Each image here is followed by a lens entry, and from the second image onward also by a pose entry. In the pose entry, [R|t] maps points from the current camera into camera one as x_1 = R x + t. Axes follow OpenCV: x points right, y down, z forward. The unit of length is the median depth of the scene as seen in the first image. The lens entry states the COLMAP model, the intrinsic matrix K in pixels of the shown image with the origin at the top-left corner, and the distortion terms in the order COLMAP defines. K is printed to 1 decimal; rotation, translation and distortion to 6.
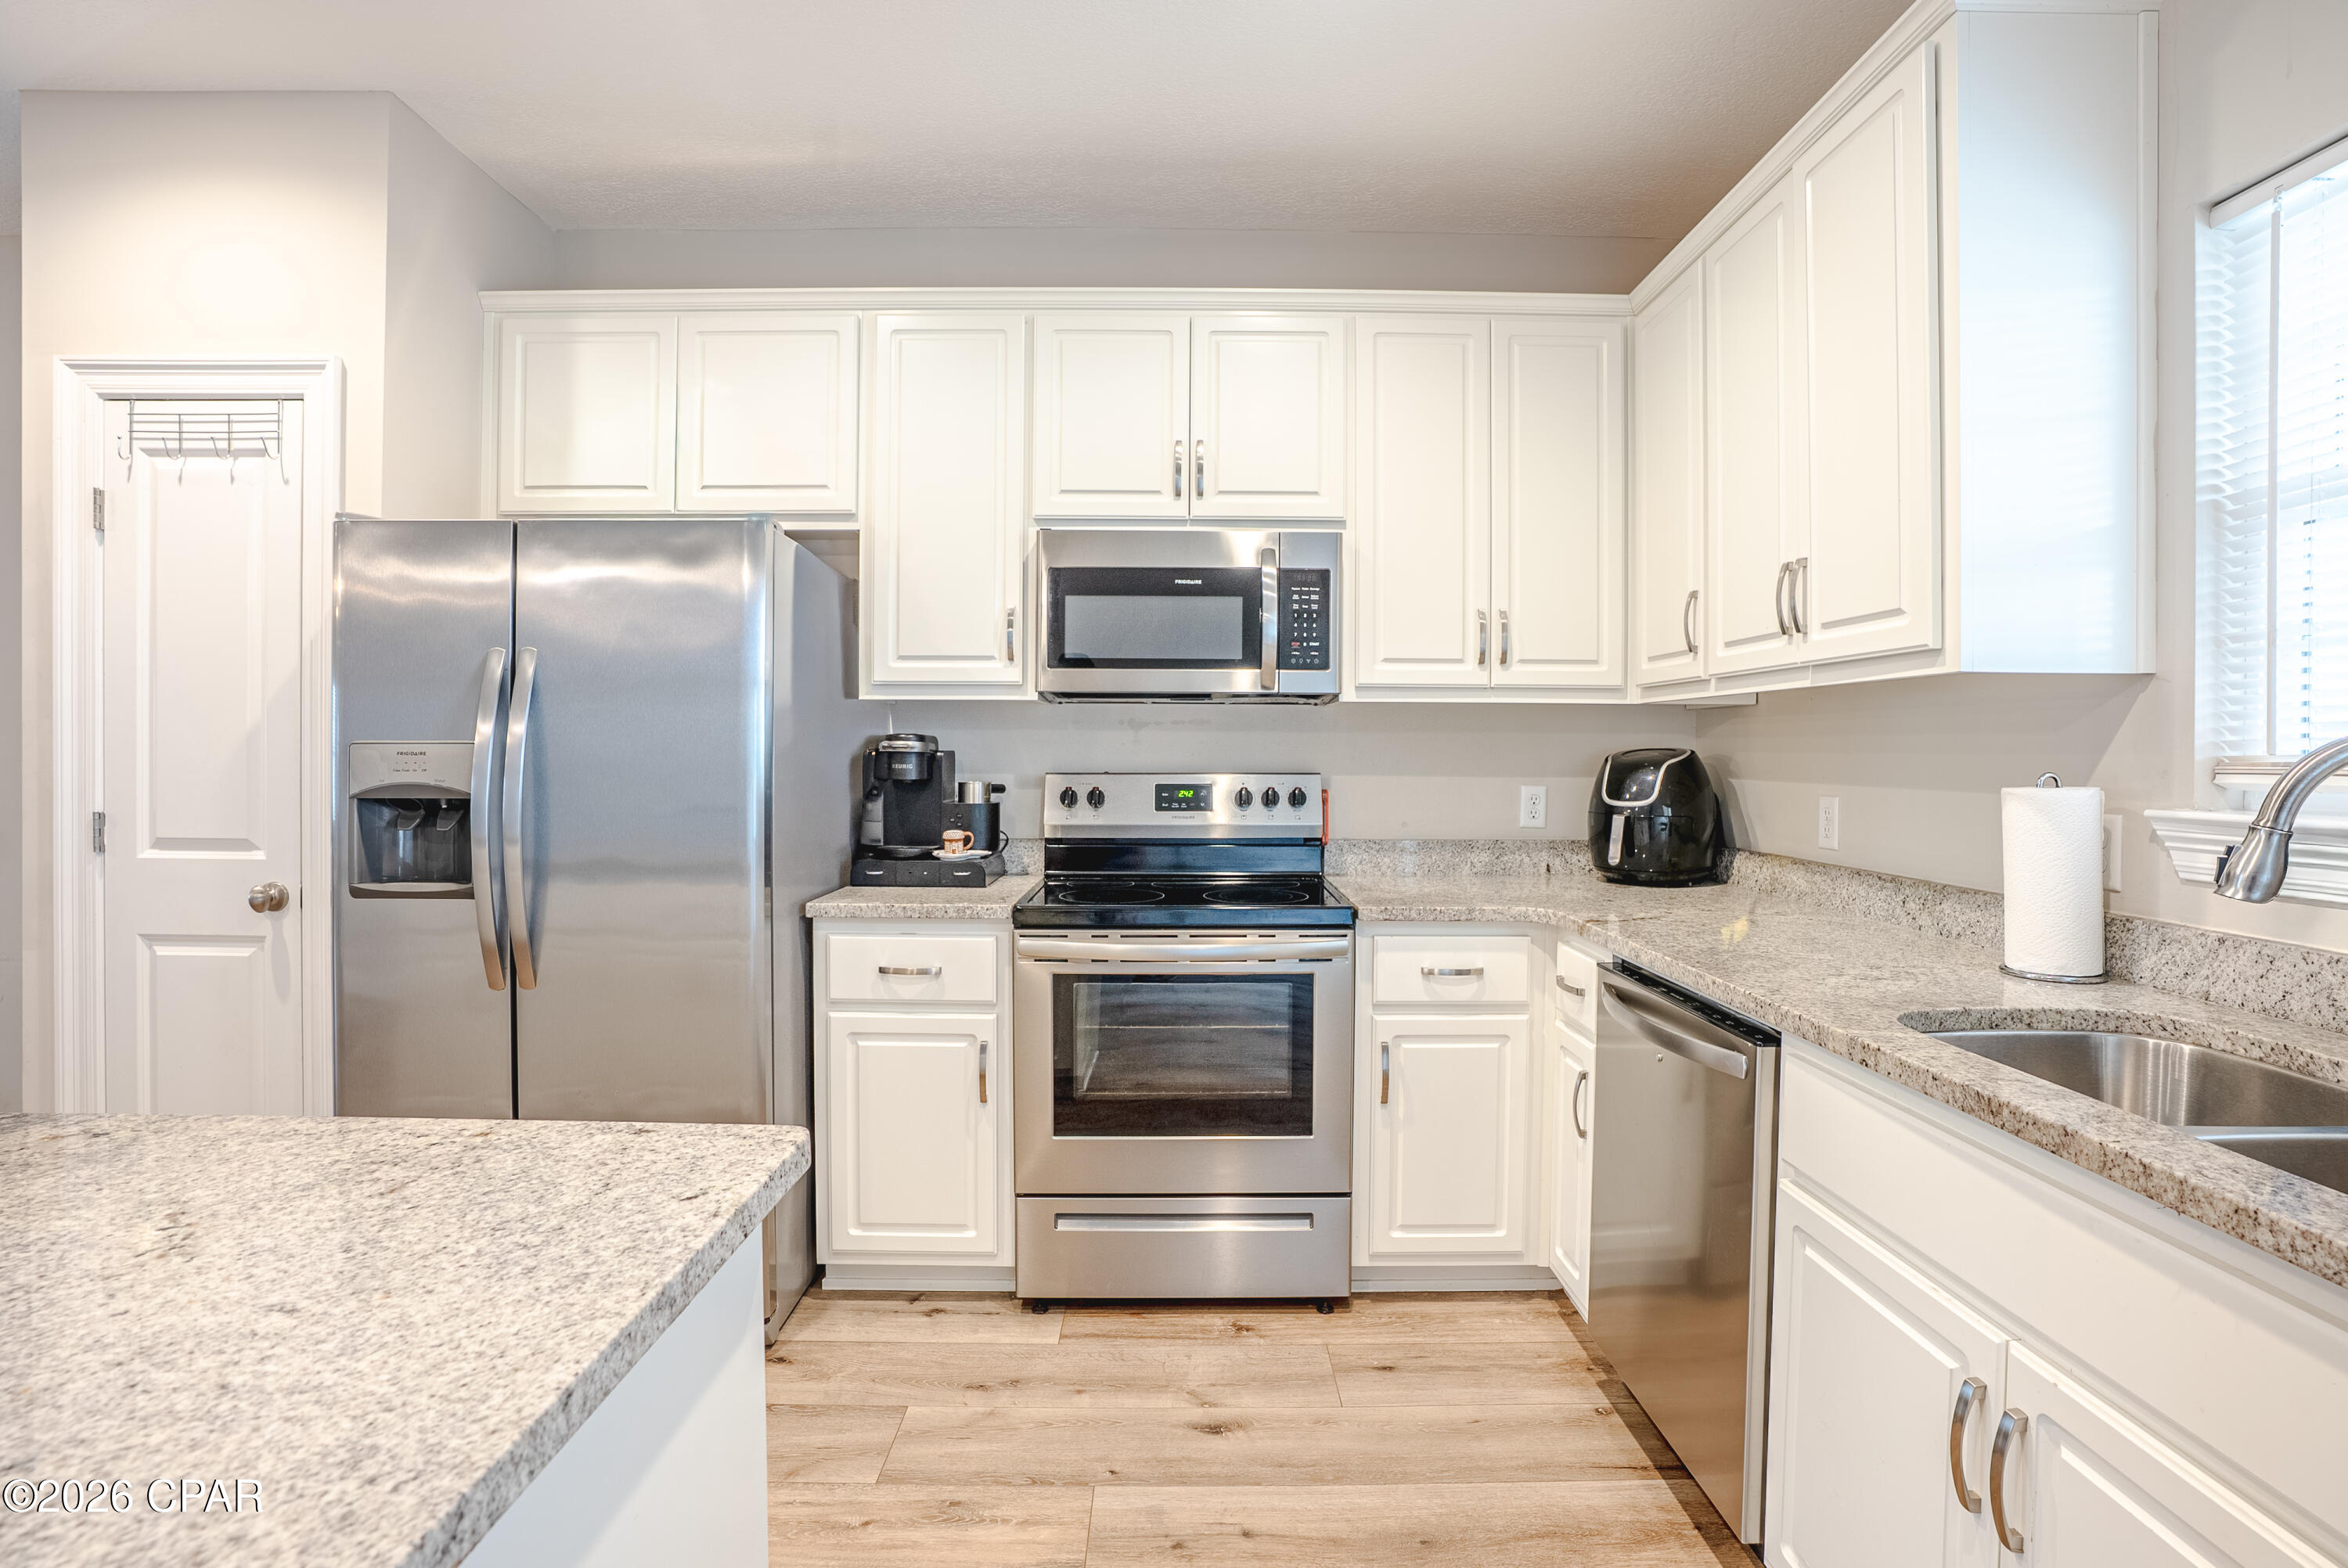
lens RADIAL K [[1092.0, 0, 1180.6], [0, 1092.0, 766.0], [0, 0, 1]] dist [-0.066604, 0.025550]
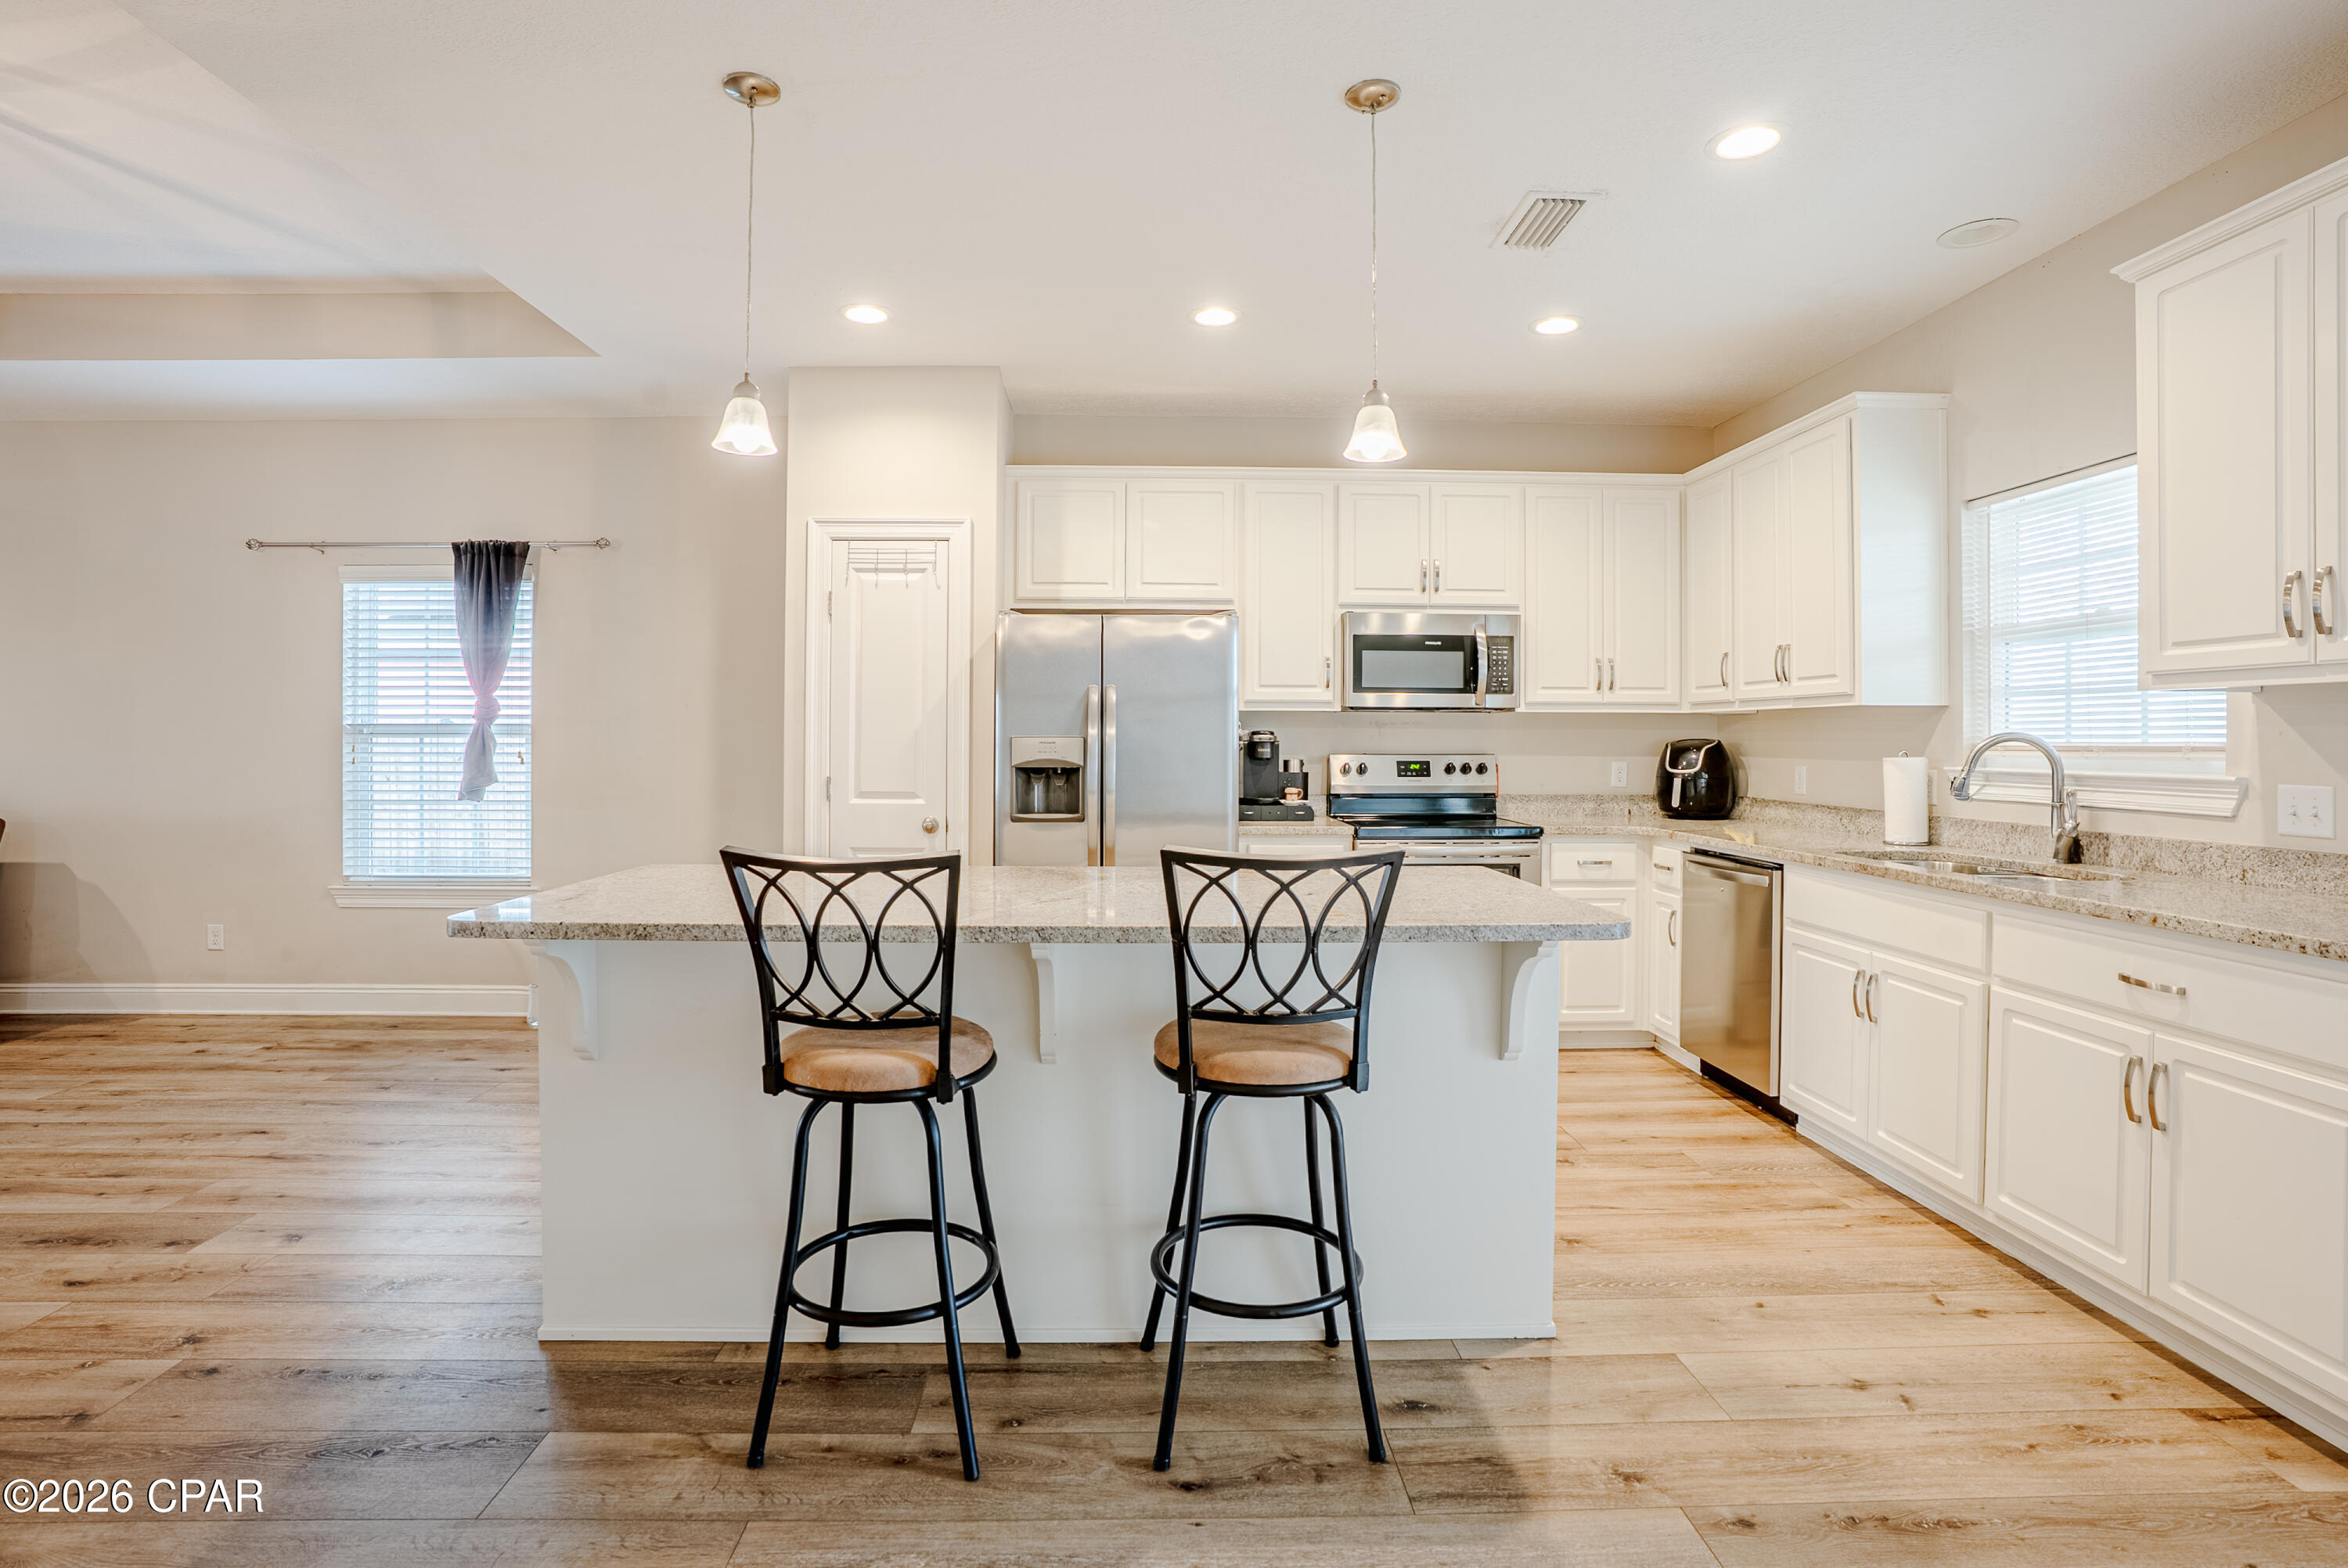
lens RADIAL K [[1109.4, 0, 1140.4], [0, 1109.4, 743.7], [0, 0, 1]] dist [-0.063748, 0.023708]
pose [[0.999956, -0.001543, 0.009292, -0.516179], [0.001639, 0.999945, -0.010364, 0.008685], [-0.009276, 0.010378, 0.999903, -0.812182]]
